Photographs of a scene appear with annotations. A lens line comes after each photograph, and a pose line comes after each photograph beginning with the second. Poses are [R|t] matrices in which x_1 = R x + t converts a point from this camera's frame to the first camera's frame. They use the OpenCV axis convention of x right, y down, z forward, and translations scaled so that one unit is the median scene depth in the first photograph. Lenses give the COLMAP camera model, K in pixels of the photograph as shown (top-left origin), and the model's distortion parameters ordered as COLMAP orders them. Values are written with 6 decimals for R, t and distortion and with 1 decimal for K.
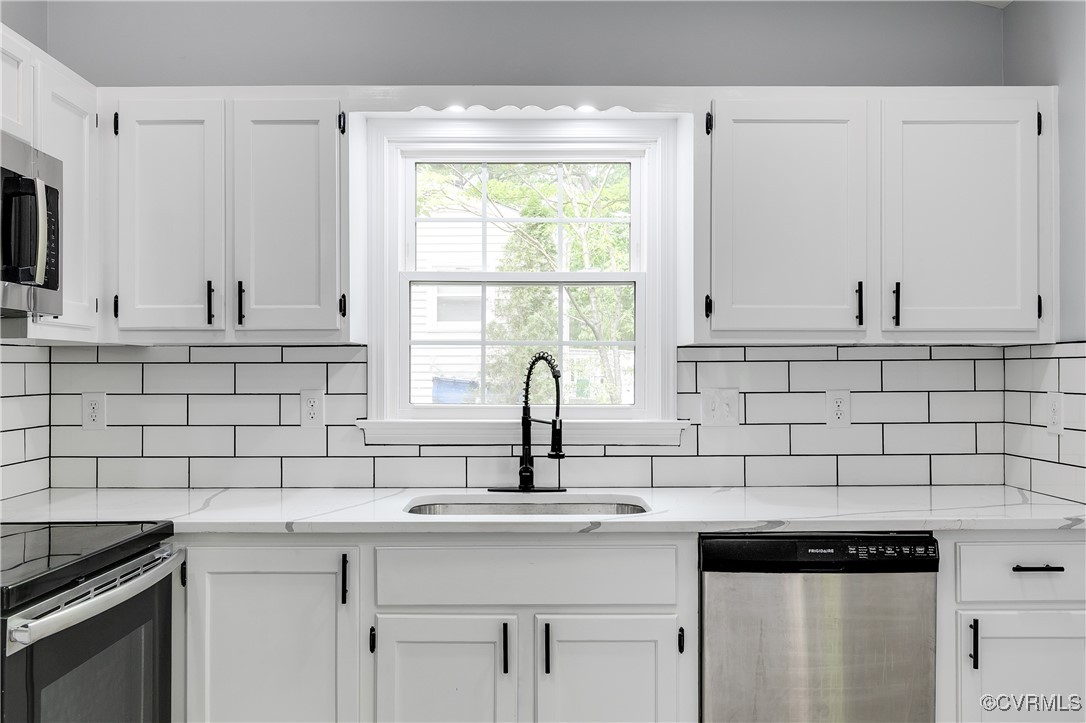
lens RADIAL K [[921.8, 0, 512.3], [0, 921.8, 362.5], [0, 0, 1]] dist [0.005825, -0.000044]
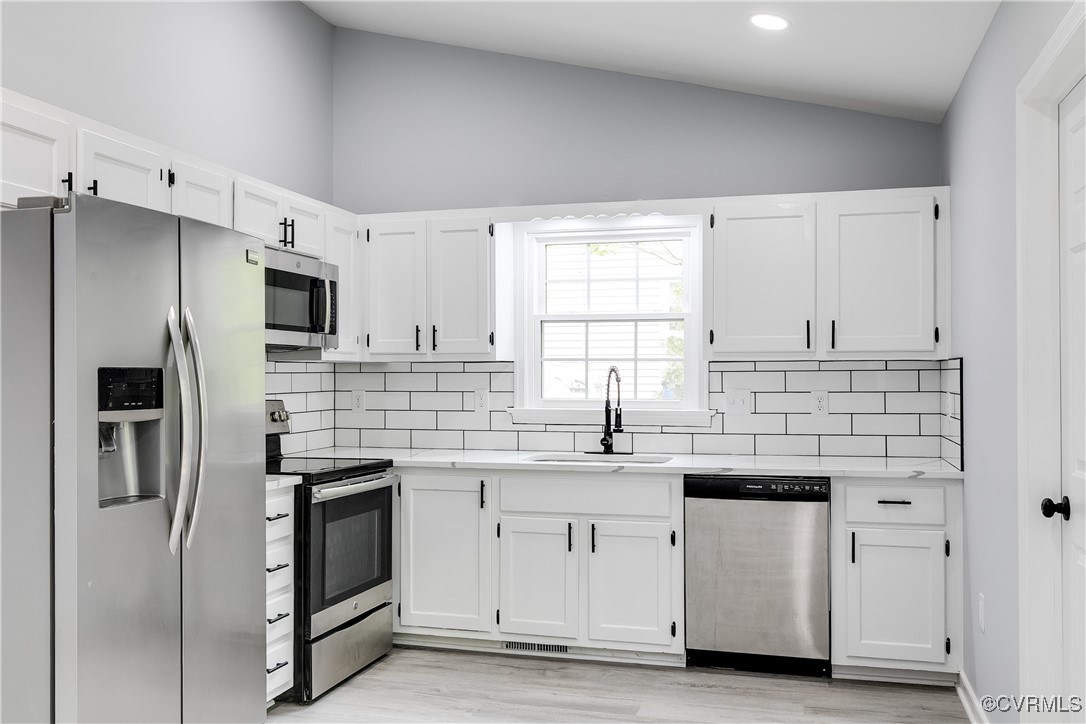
lens RADIAL K [[976.0, 0, 544.3], [0, 976.0, 364.3], [0, 0, 1]] dist [0.021257, -0.015886]
pose [[0.964380, -0.002723, -0.264507, 0.381088], [0.002171, 0.999995, -0.002377, -0.010671], [0.264512, 0.001717, 0.964381, -0.694054]]
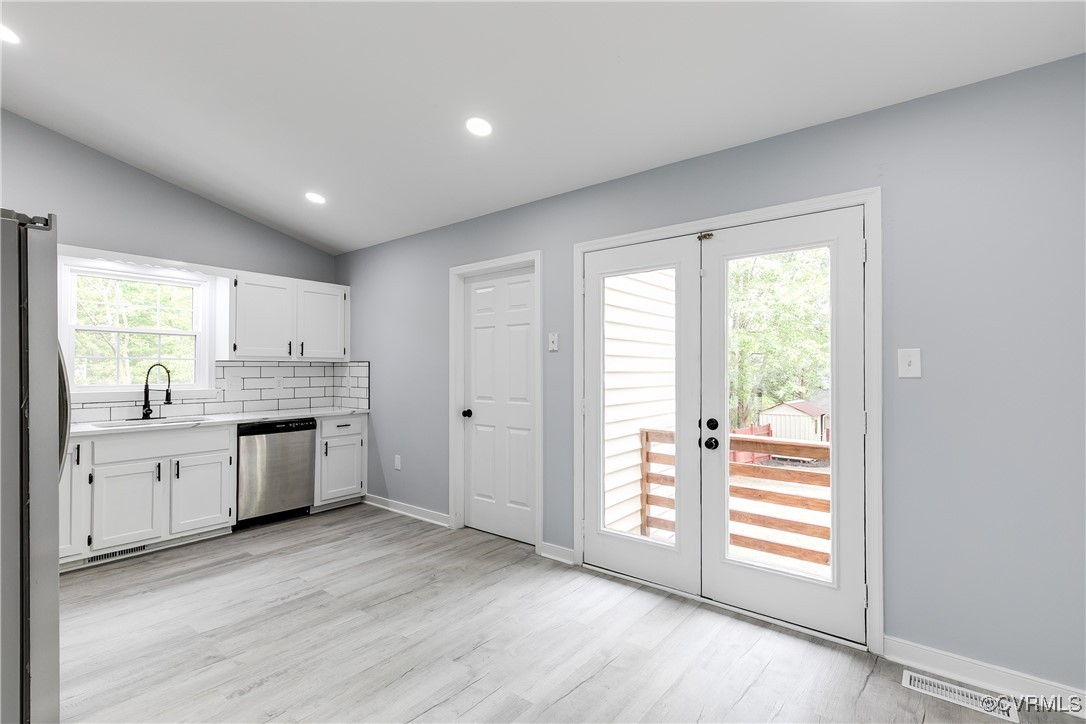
lens RADIAL K [[501.8, 0, 554.0], [0, 501.8, 365.7], [0, 0, 1]] dist [0.010506, -0.001595]
pose [[0.603945, 0.008572, 0.796980, -0.431589], [-0.008081, 0.999957, -0.004631, -0.005553], [-0.796985, -0.003643, 0.603988, -0.721775]]
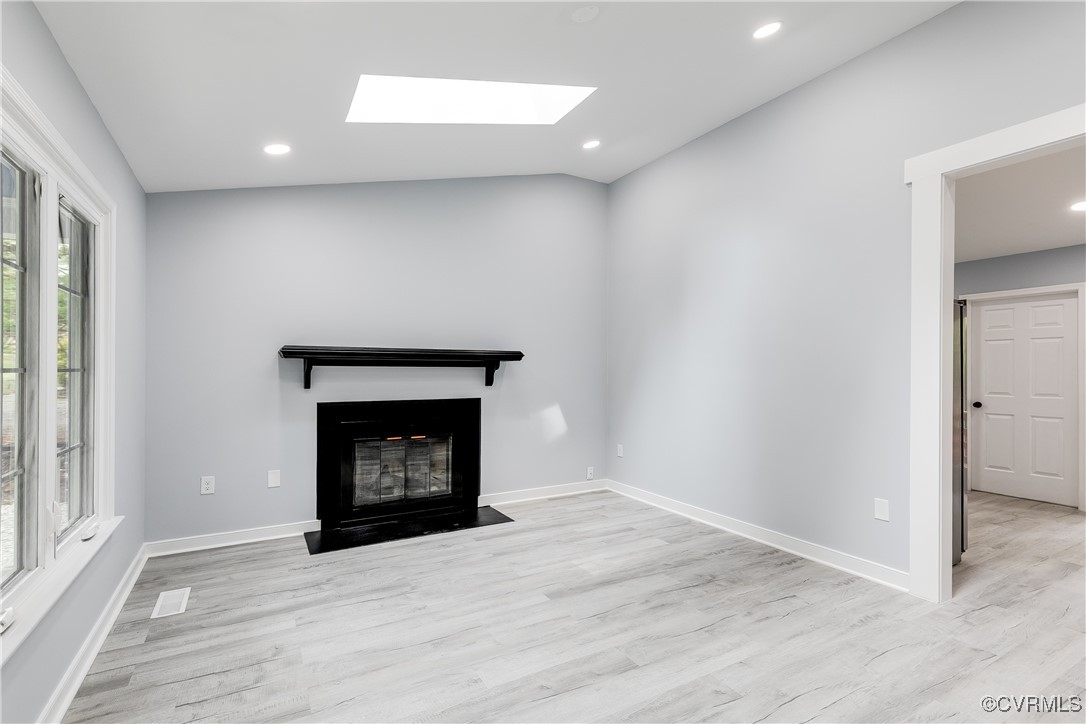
lens RADIAL K [[501.8, 0, 540.0], [0, 501.8, 368.6], [0, 0, 1]] dist [0.010506, -0.001595]
pose [[0.860917, 0.004781, 0.508723, -1.864089], [-0.006312, 0.999979, 0.001284, 0.006833], [-0.508707, -0.004316, 0.860929, -0.442462]]
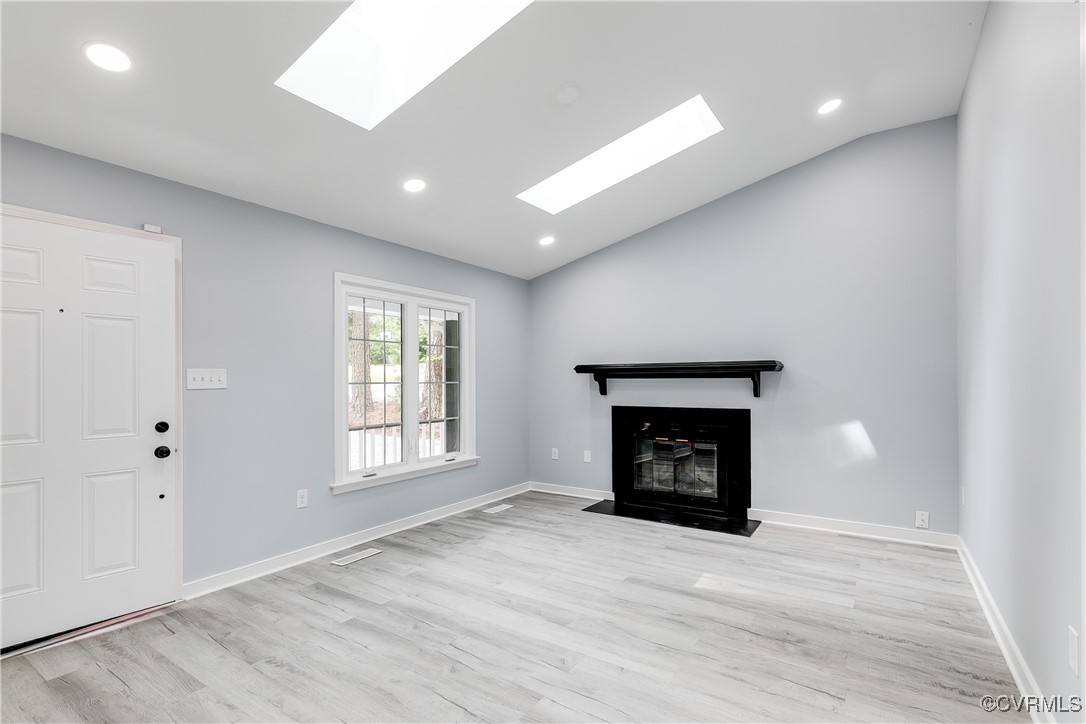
lens RADIAL K [[501.8, 0, 533.9], [0, 501.8, 380.0], [0, 0, 1]] dist [0.010506, -0.001595]
pose [[0.838772, -0.005768, -0.544452, -0.829848], [0.008676, 0.999959, 0.002772, 0.002241], [0.544413, -0.007049, 0.838788, -0.681239]]
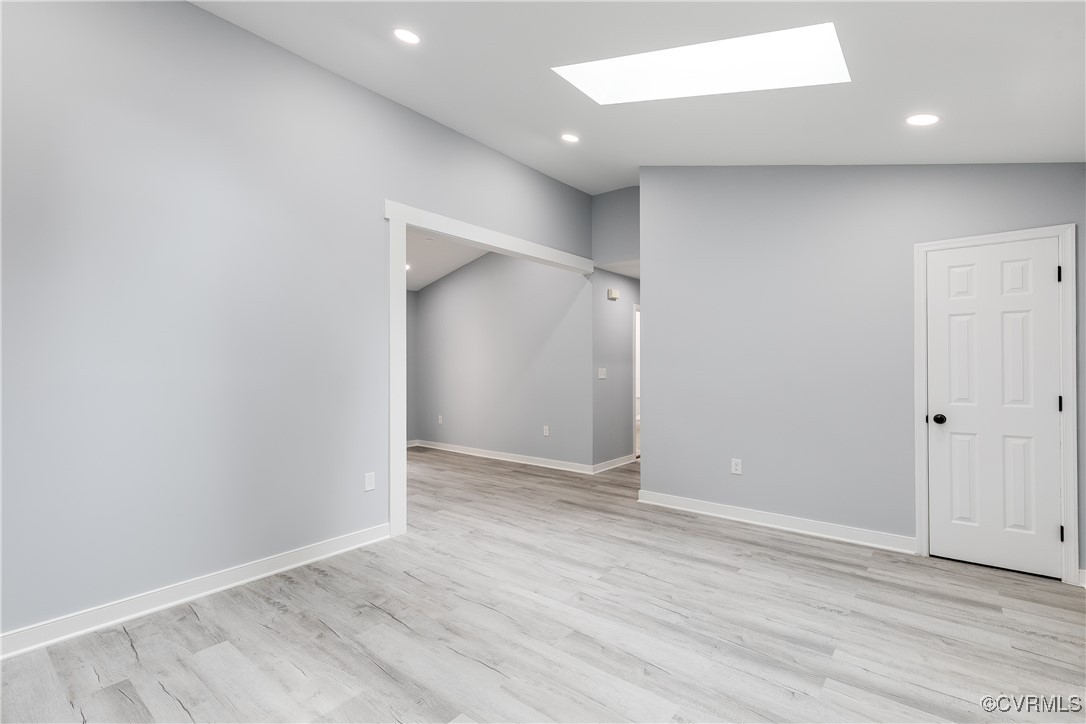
lens RADIAL K [[501.8, 0, 544.1], [0, 501.8, 368.2], [0, 0, 1]] dist [0.010506, -0.001595]
pose [[-0.792621, -0.005093, 0.609693, -1.825333], [-0.003614, 0.999987, 0.003655, 0.005473], [-0.609703, 0.000693, -0.792629, 0.927453]]
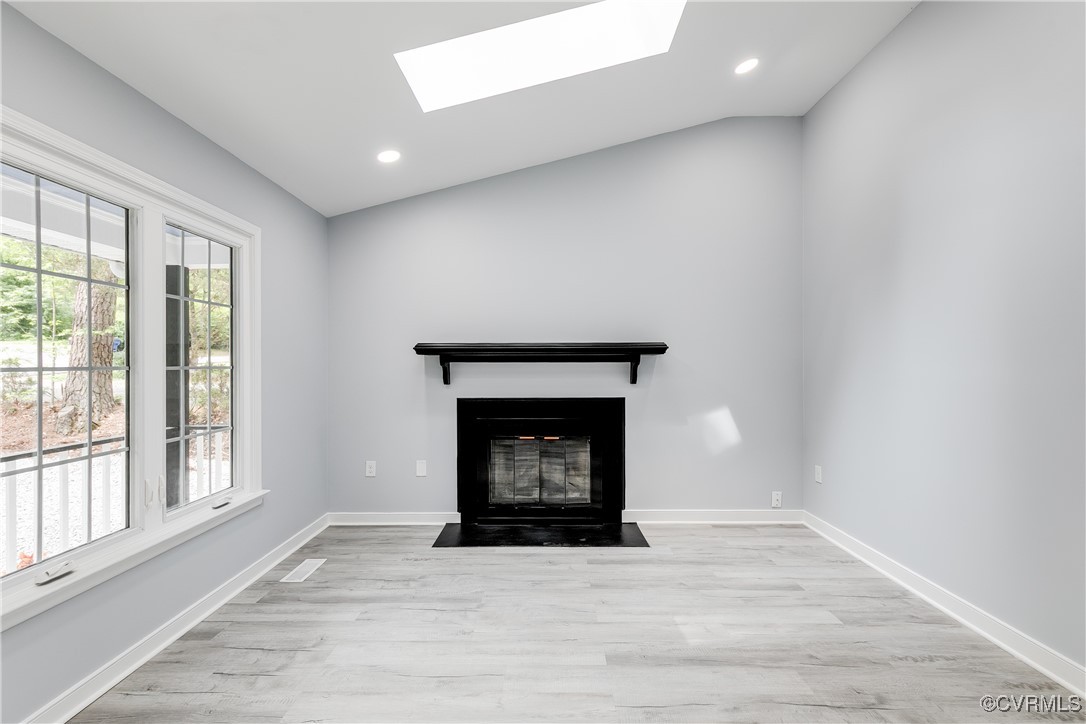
lens RADIAL K [[501.8, 0, 542.5], [0, 501.8, 373.4], [0, 0, 1]] dist [0.010506, -0.001595]
pose [[0.999863, 0.000518, 0.016565, -1.428520], [-0.000960, 0.999643, 0.026698, -0.005708], [-0.016545, -0.026710, 0.999506, -0.358076]]
